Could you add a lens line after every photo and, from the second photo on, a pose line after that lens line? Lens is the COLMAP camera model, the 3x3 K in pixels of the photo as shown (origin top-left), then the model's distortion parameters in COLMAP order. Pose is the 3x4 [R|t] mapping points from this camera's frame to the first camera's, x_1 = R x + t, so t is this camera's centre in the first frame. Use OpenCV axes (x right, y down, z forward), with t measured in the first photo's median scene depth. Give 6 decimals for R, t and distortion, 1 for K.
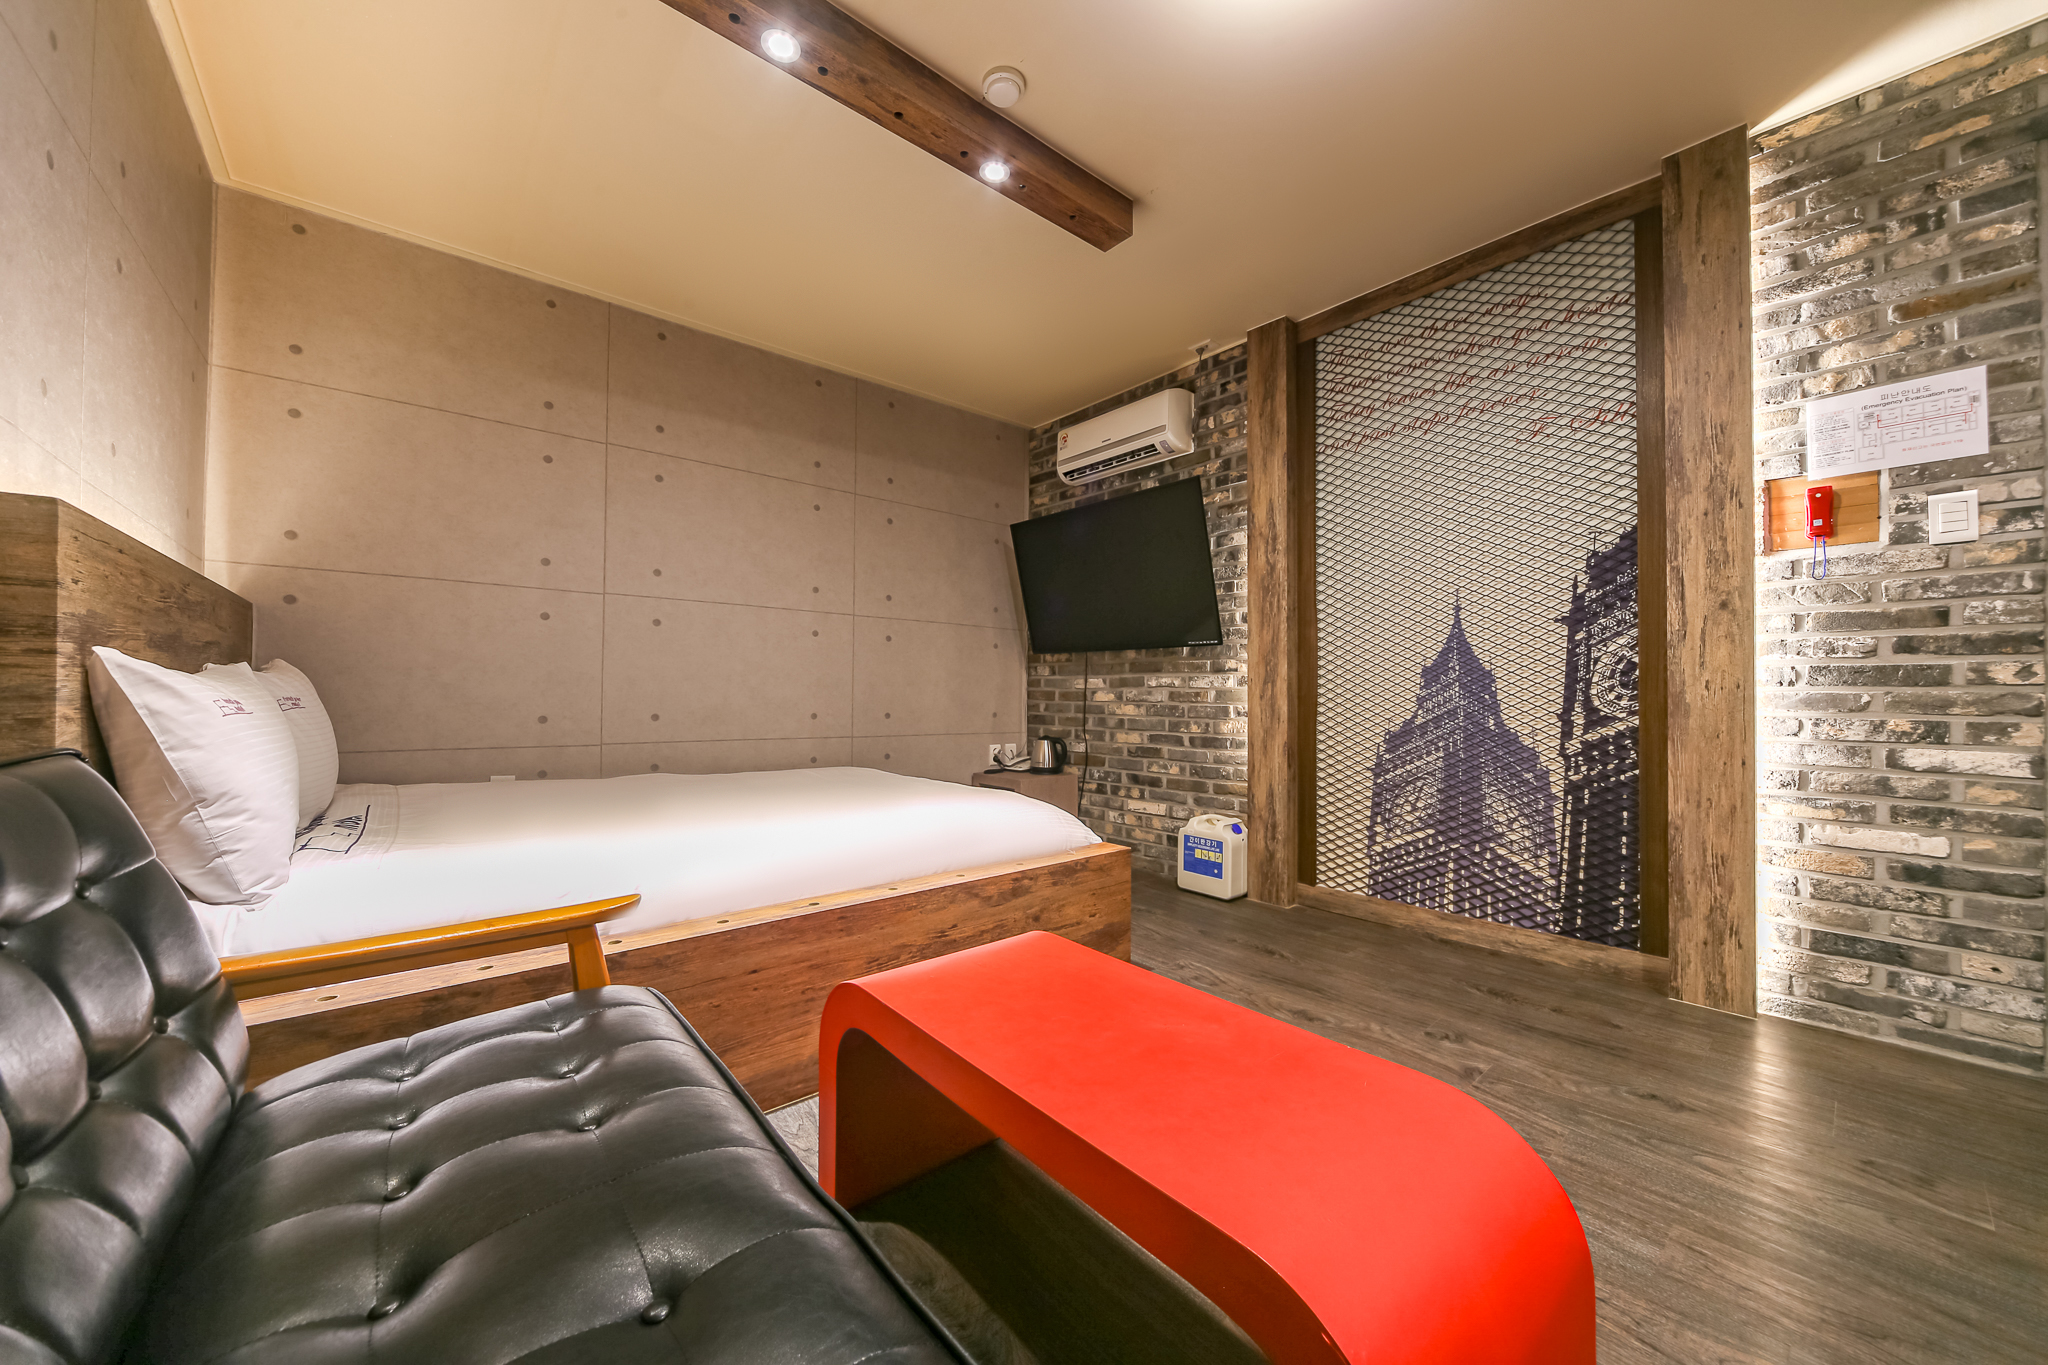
lens RADIAL K [[726.3, 0, 1037.2], [0, 726.3, 681.1], [0, 0, 1]] dist [-0.013901, 0.000980]
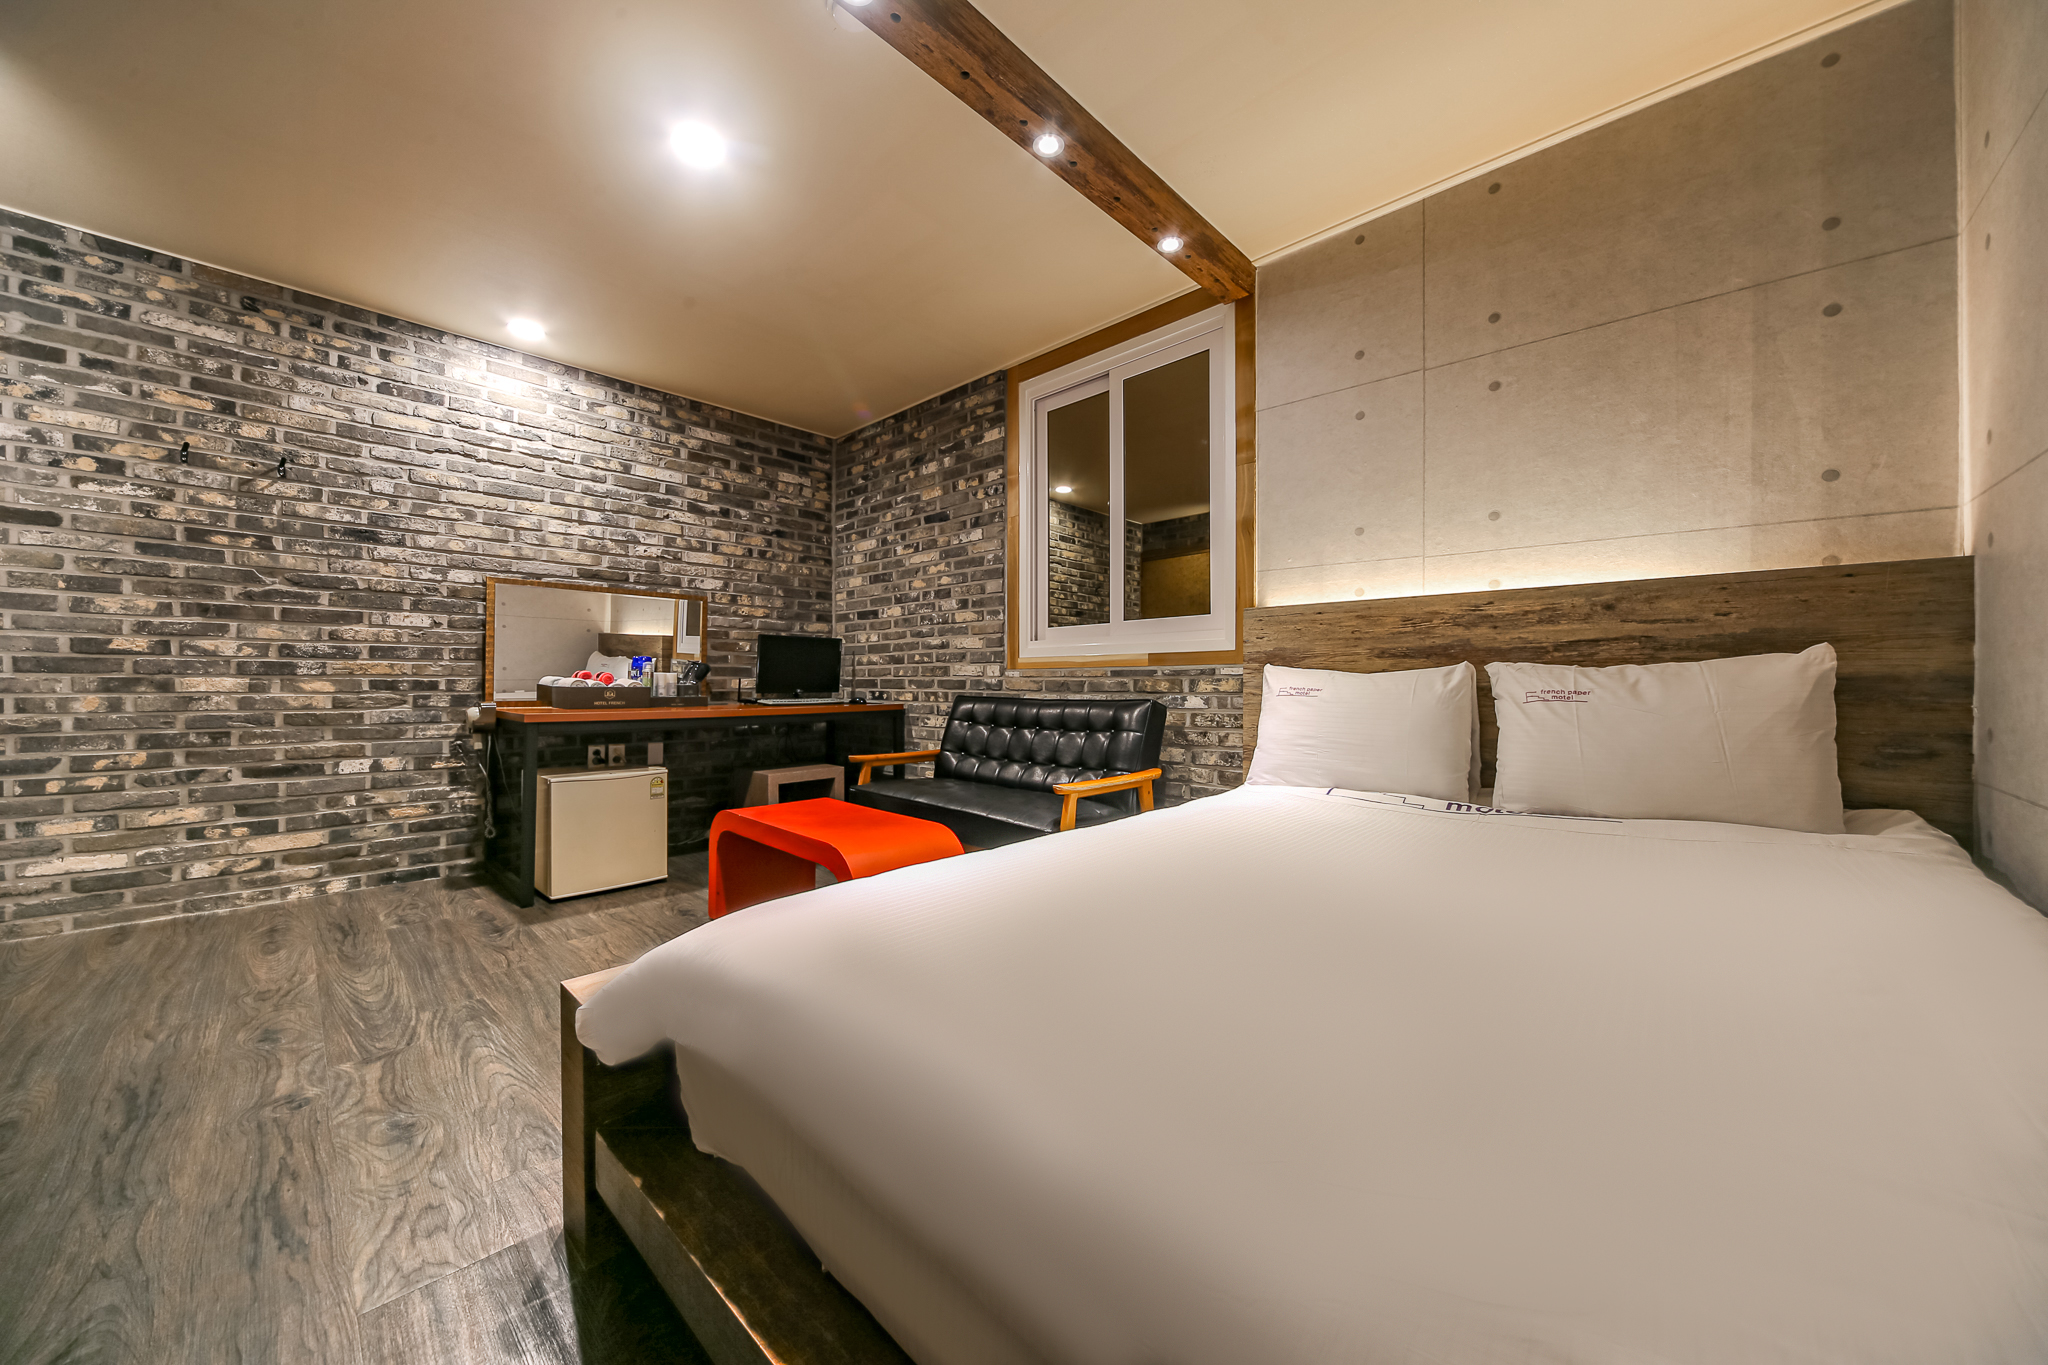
lens RADIAL K [[726.3, 0, 1031.2], [0, 726.3, 683.2], [0, 0, 1]] dist [-0.013901, 0.000980]
pose [[-0.995401, -0.006419, -0.095576, -0.143458], [-0.005051, 0.999881, -0.014547, 0.022527], [0.095658, -0.013998, -0.995316, 1.456556]]
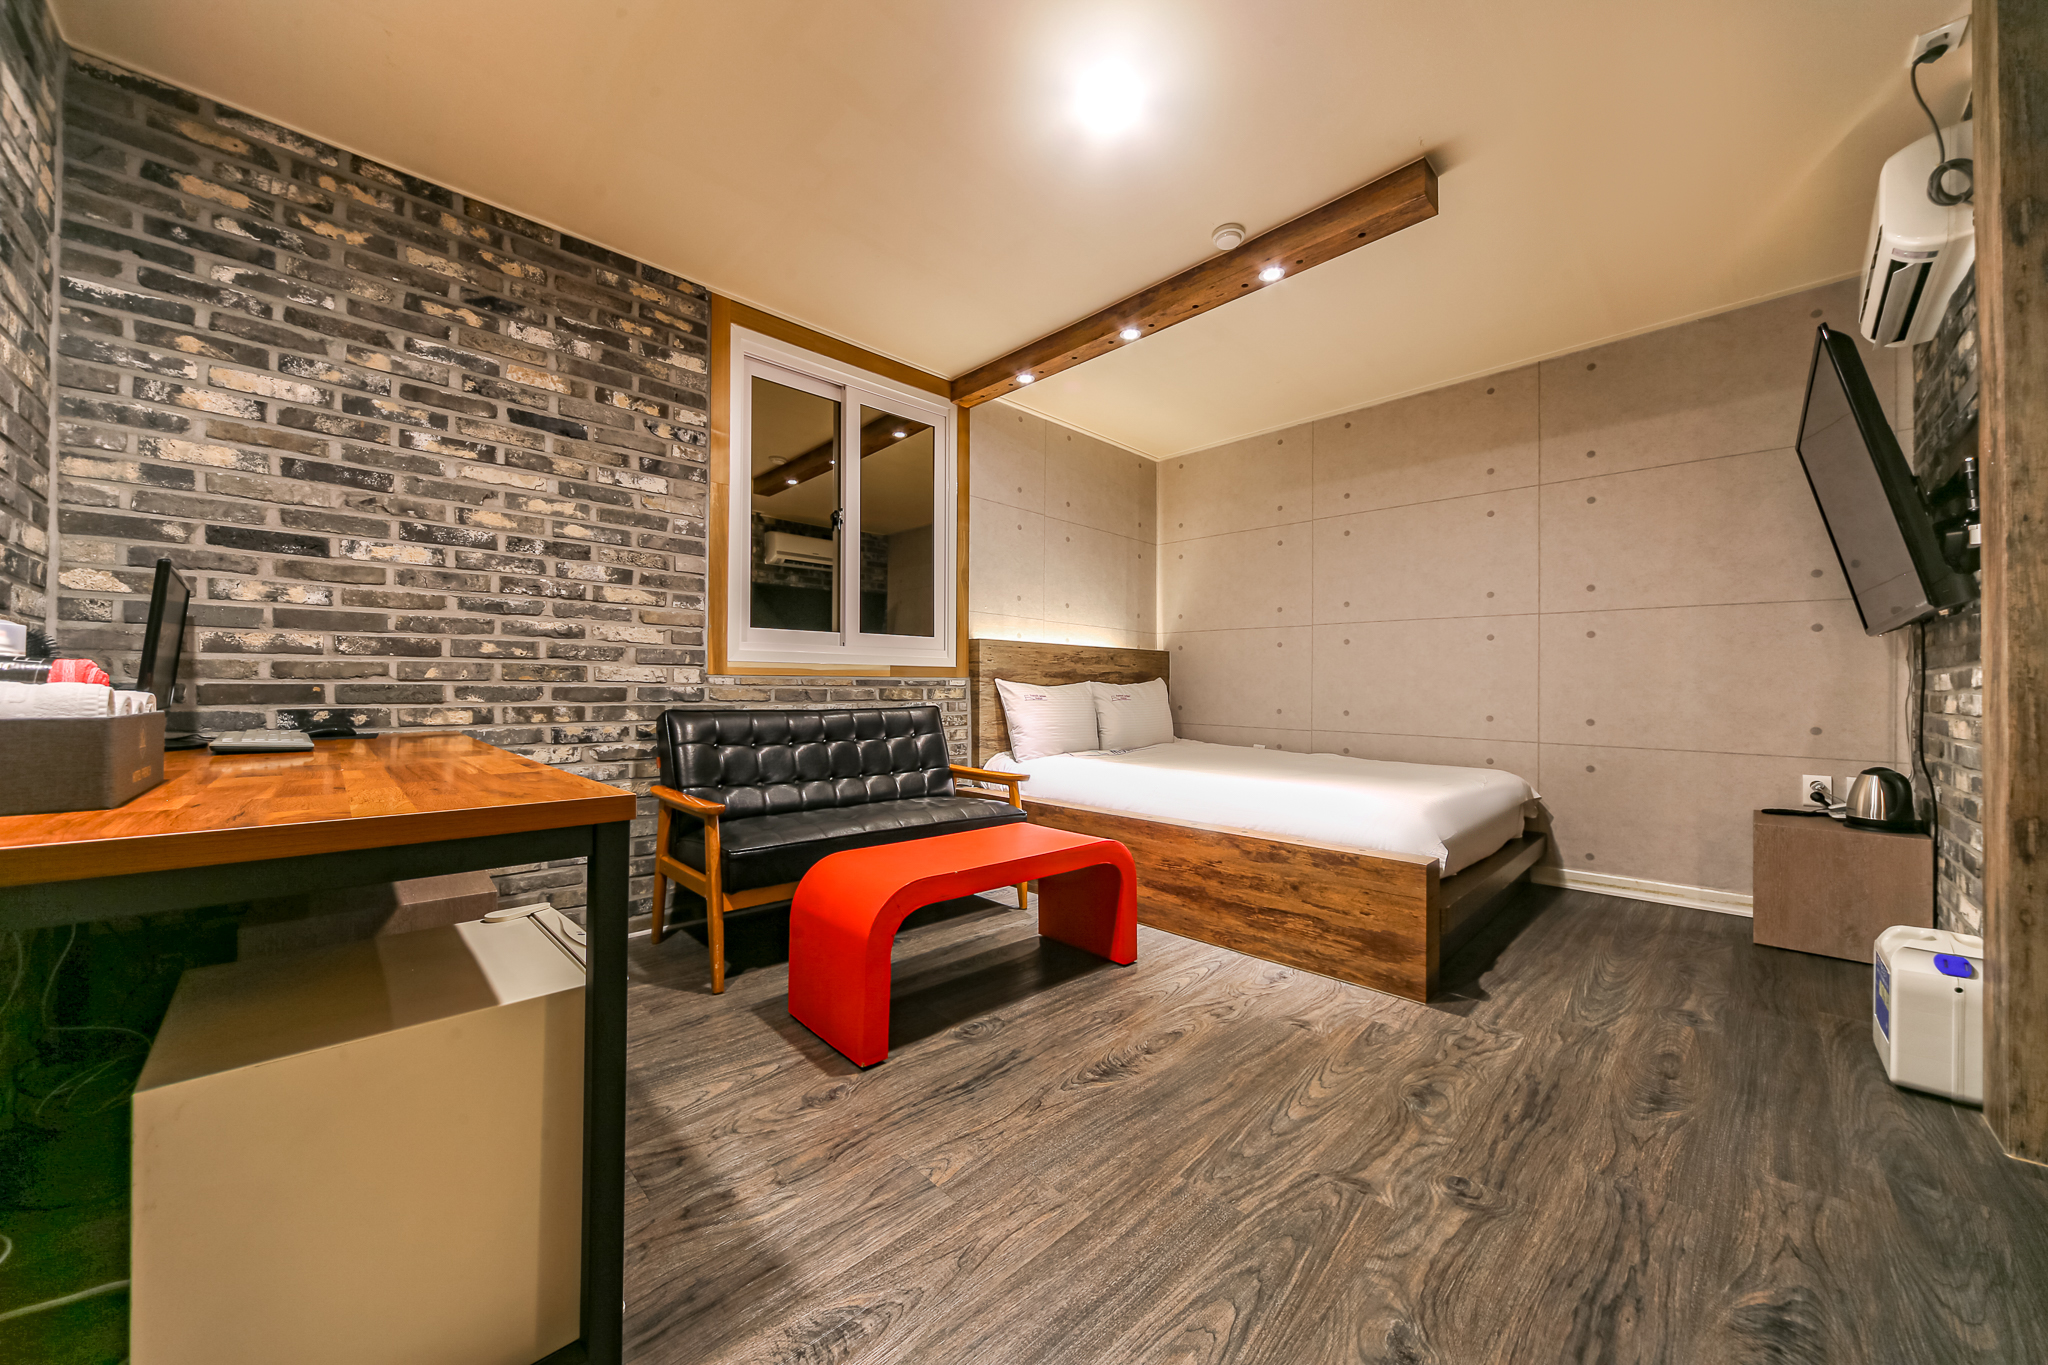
lens RADIAL K [[726.3, 0, 1039.9], [0, 726.3, 682.8], [0, 0, 1]] dist [-0.013901, 0.000980]
pose [[0.072761, -0.012357, -0.997273, 0.950883], [0.010423, 0.999878, -0.011629, 0.004983], [0.997295, -0.009549, 0.072881, 0.423248]]
